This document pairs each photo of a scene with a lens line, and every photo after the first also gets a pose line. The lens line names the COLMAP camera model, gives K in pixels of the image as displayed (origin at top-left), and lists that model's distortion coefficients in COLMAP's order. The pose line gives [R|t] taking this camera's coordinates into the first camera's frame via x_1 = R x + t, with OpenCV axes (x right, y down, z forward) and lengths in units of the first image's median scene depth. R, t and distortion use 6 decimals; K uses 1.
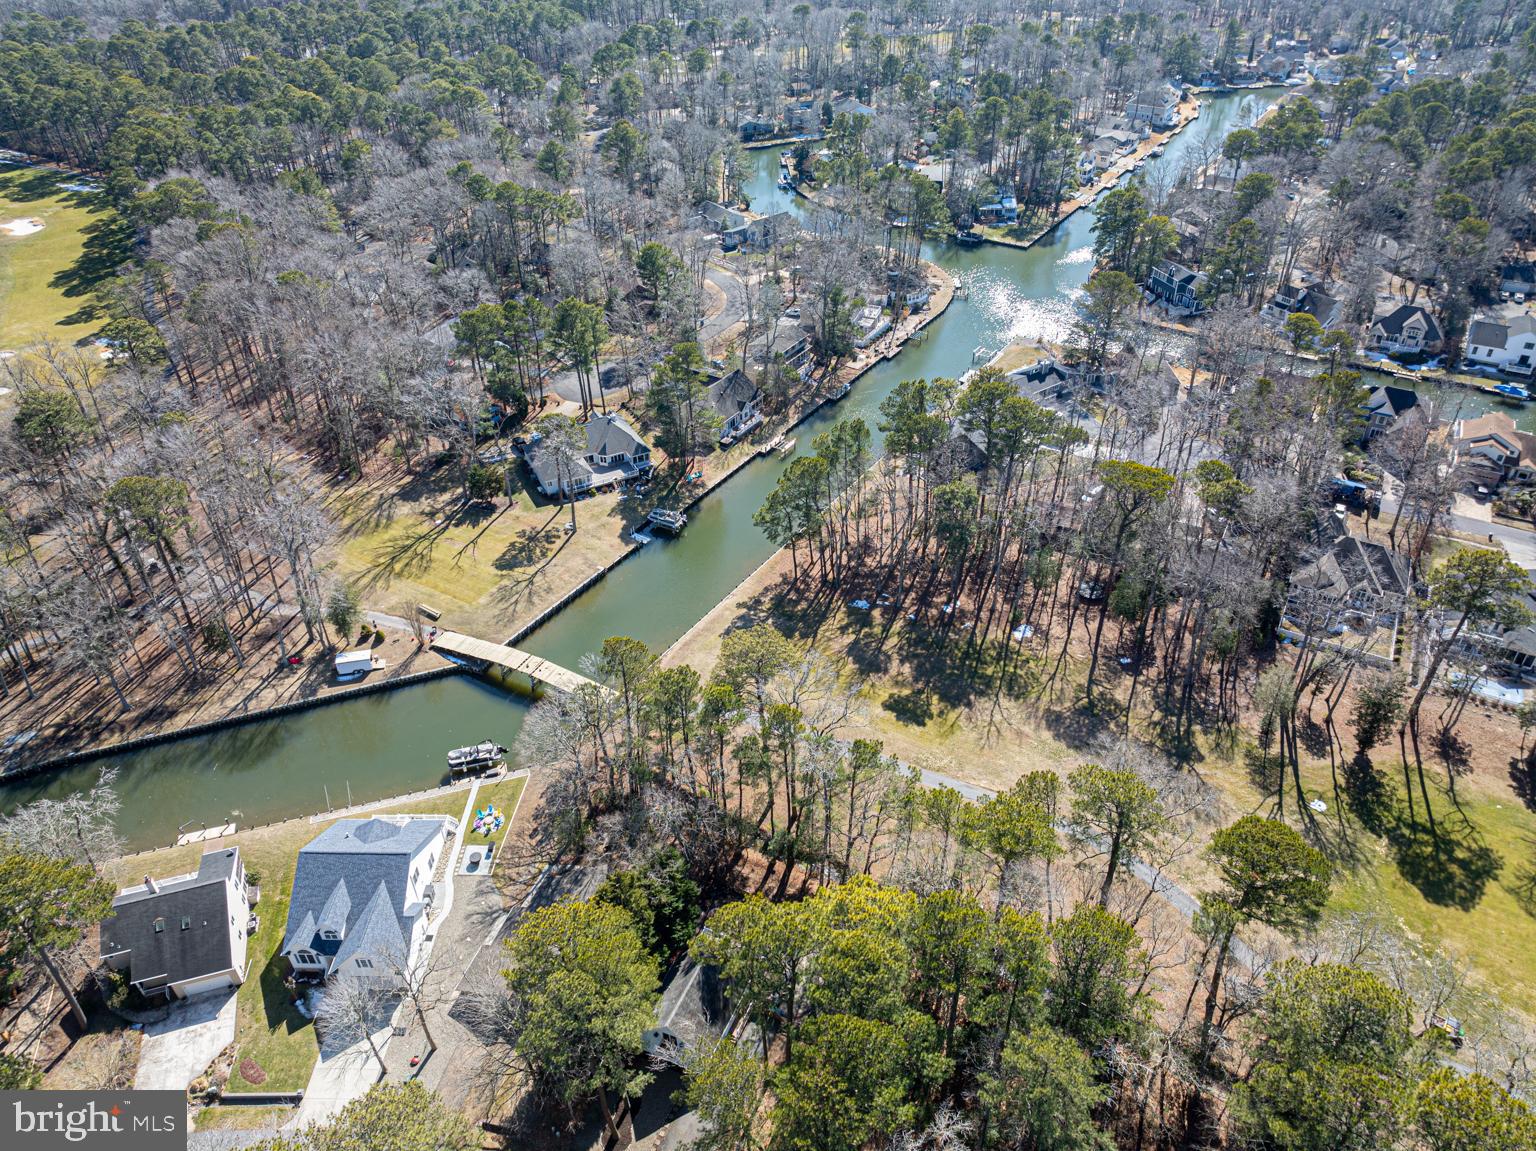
lens RADIAL K [[1095.8, 0, 768.0], [0, 1095.8, 575.5], [0, 0, 1]] dist [-0.062542, 0.040896]
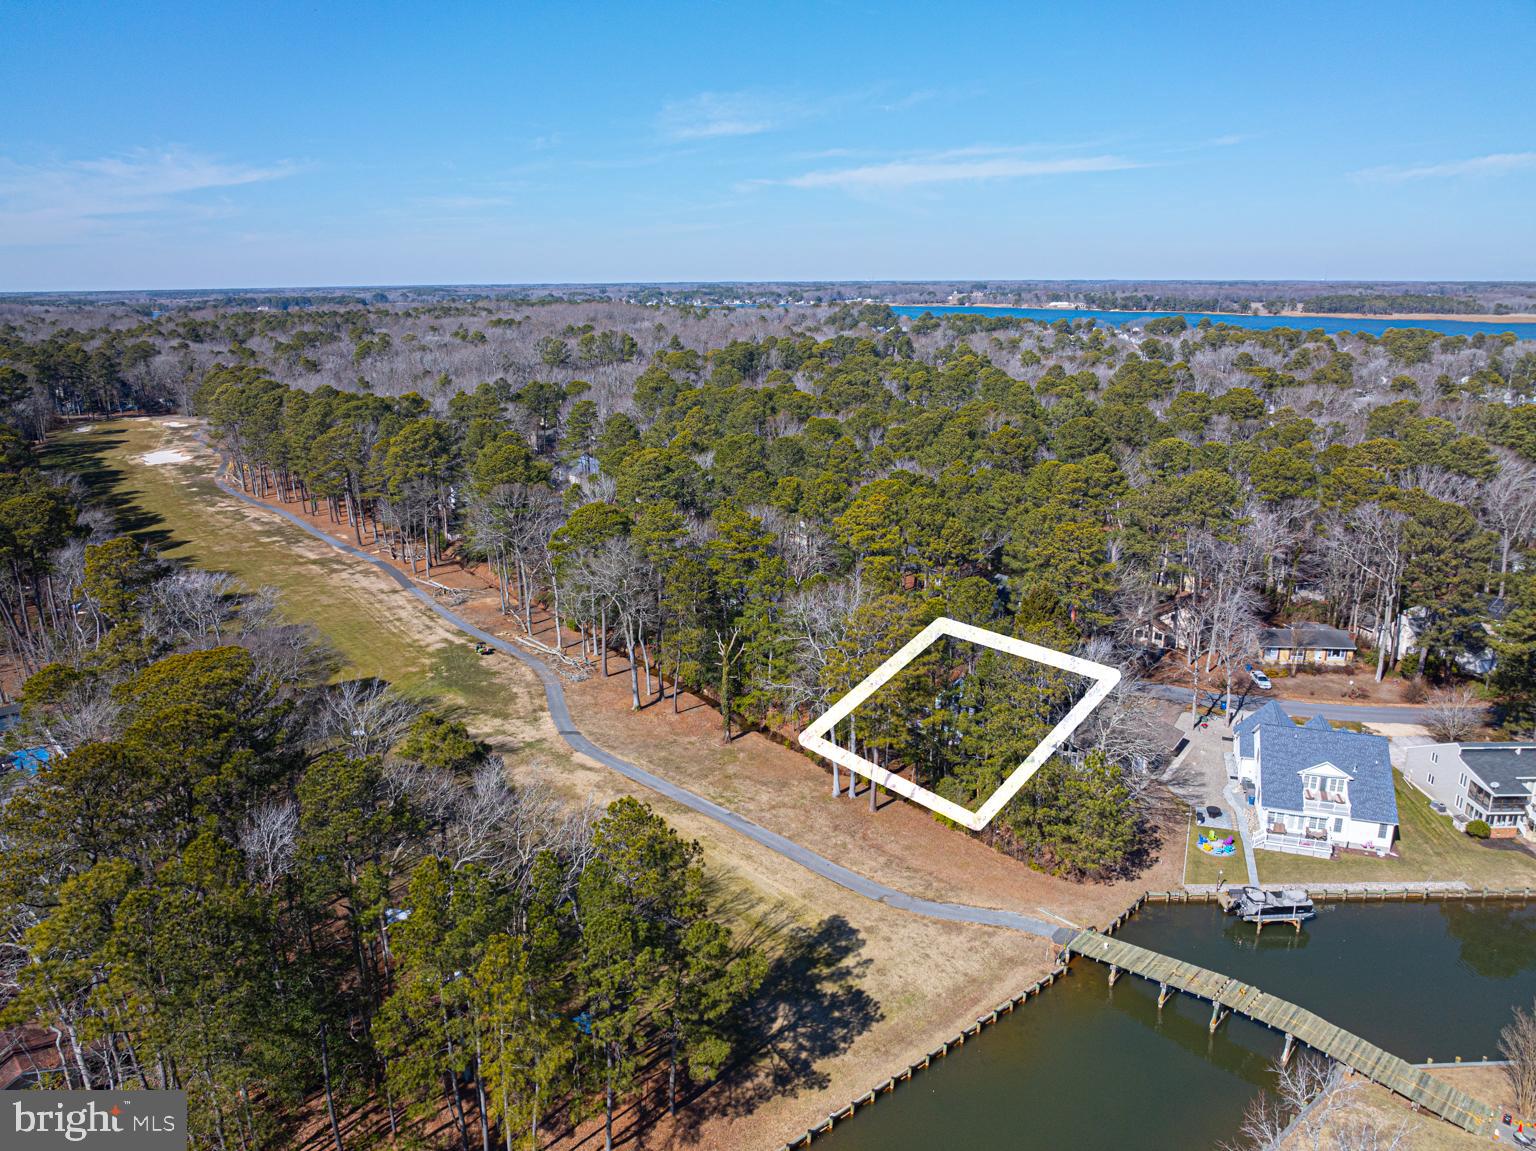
lens RADIAL K [[1095.8, 0, 768.0], [0, 1095.8, 575.5], [0, 0, 1]] dist [-0.062542, 0.040896]
pose [[-0.954715, -0.054548, 0.292478, -0.132175], [0.195879, 0.624697, 0.755900, -0.478012], [-0.223943, 0.778959, -0.585723, 1.142281]]
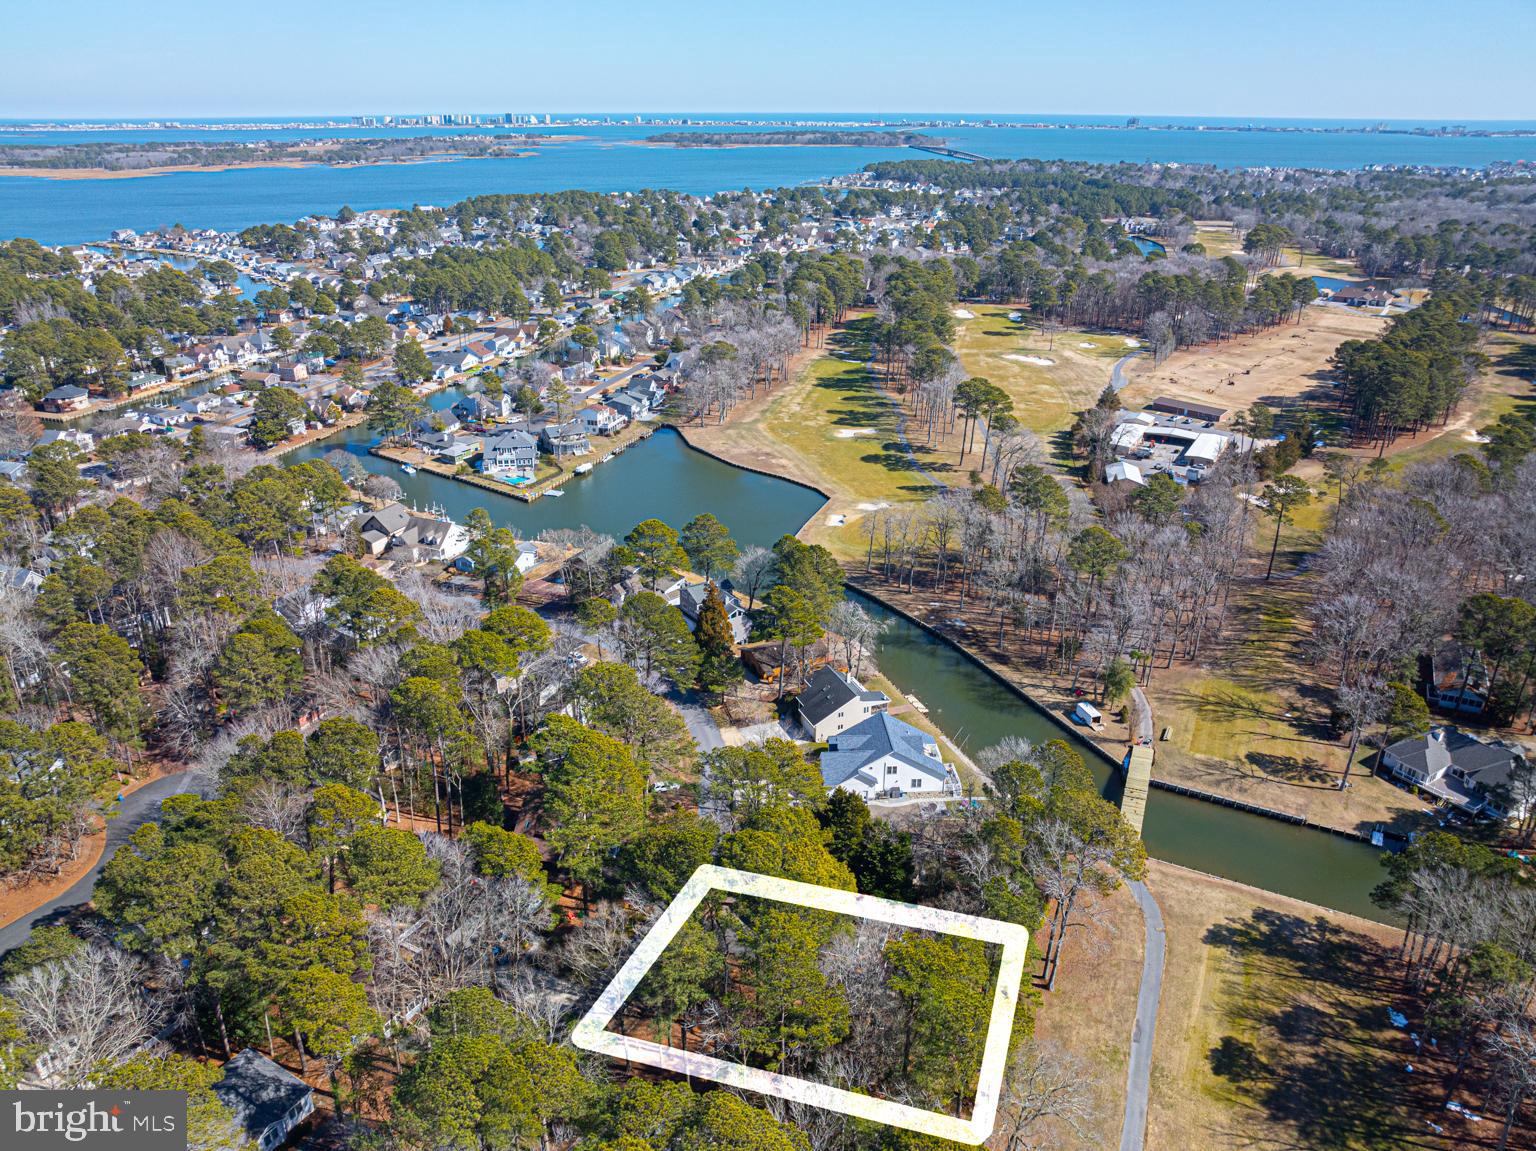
lens RADIAL K [[1095.8, 0, 768.0], [0, 1095.8, 575.5], [0, 0, 1]] dist [-0.062542, 0.040896]
pose [[0.094140, 0.420420, -0.902432, 0.649075], [-0.588560, 0.754593, 0.290149, -0.186770], [0.802954, 0.503821, 0.318480, 0.194742]]
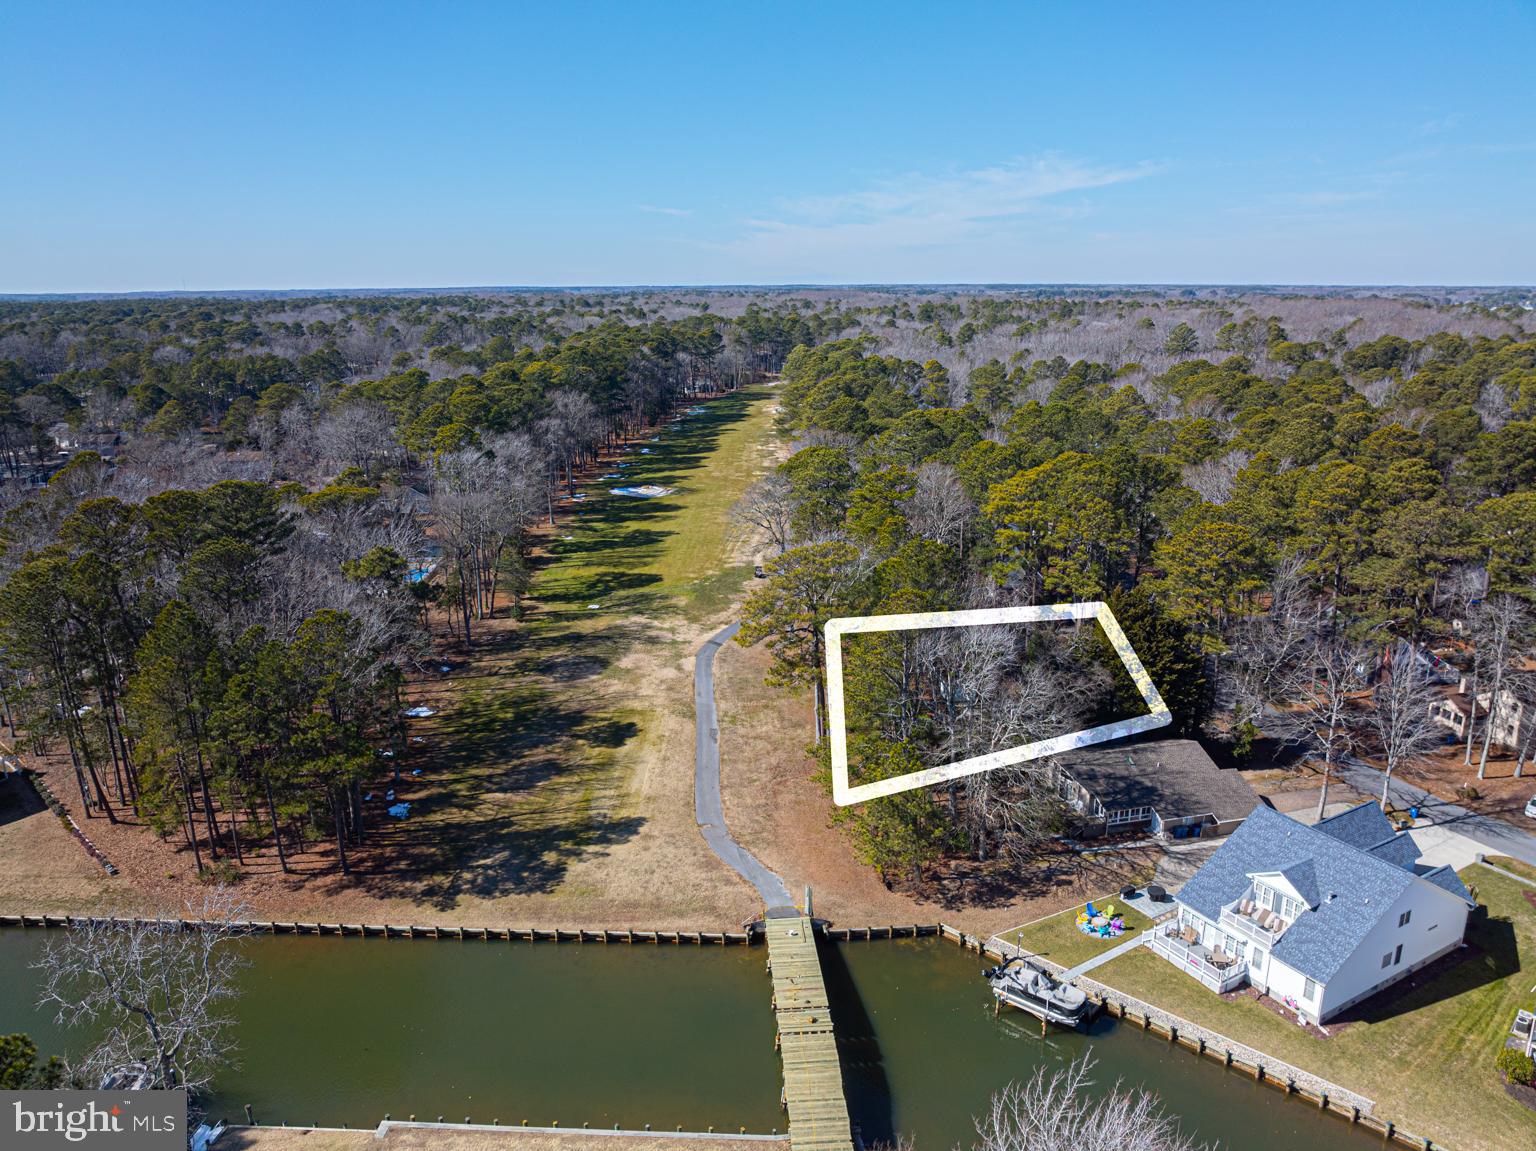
lens RADIAL K [[1095.8, 0, 768.0], [0, 1095.8, 575.5], [0, 0, 1]] dist [-0.062542, 0.040896]
pose [[-0.512565, -0.203686, 0.834140, -0.528191], [0.521496, 0.697916, 0.490872, -0.270143], [-0.682143, 0.686604, -0.251506, 0.944316]]
